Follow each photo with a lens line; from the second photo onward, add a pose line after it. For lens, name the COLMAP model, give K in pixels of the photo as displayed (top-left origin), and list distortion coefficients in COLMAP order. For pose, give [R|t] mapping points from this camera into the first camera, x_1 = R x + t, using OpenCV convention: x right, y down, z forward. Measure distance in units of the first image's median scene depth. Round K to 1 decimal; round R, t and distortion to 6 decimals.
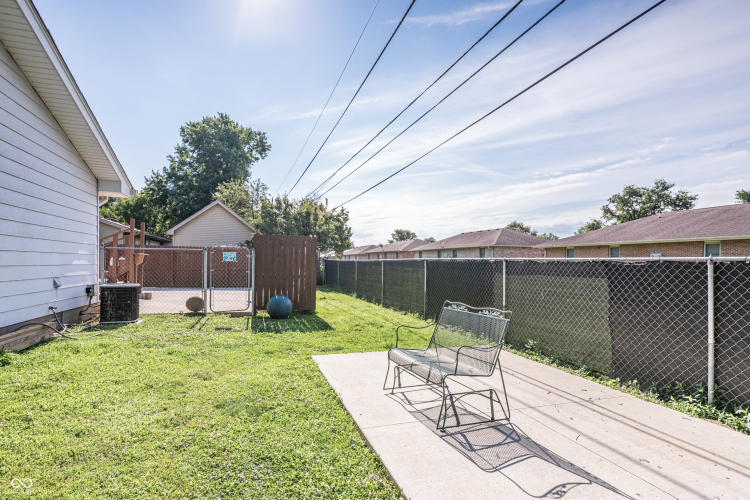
lens RADIAL K [[374.1, 0, 373.6], [0, 374.1, 262.7], [0, 0, 1]] dist [-0.000632, -0.000112]
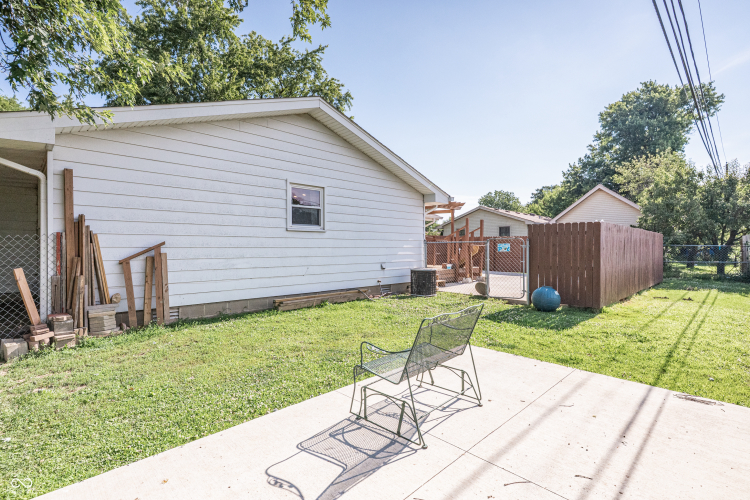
lens RADIAL K [[361.0, 0, 375.0], [0, 361.0, 250.0], [0, 0, 1]] dist [-0.000703, 0.000043]
pose [[0.438586, -0.005702, -0.898671, 0.369053], [0.007252, 0.999970, -0.002805, -0.007944], [0.898660, -0.005287, 0.438614, 0.194575]]
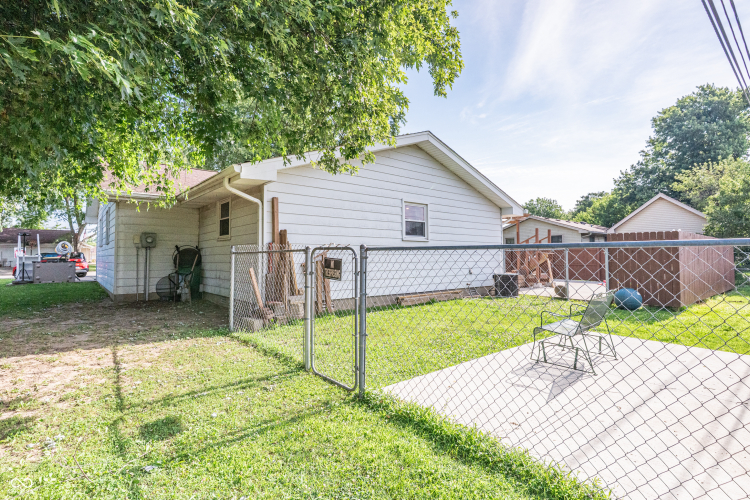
lens RADIAL K [[369.2, 0, 369.5], [0, 369.2, 246.2], [0, 0, 1]] dist [0.000550, 0.000572]
pose [[0.353478, -0.042649, -0.934470, 0.470997], [0.008840, 0.999068, -0.042254, 0.002315], [0.935401, 0.006675, 0.353525, -0.079268]]
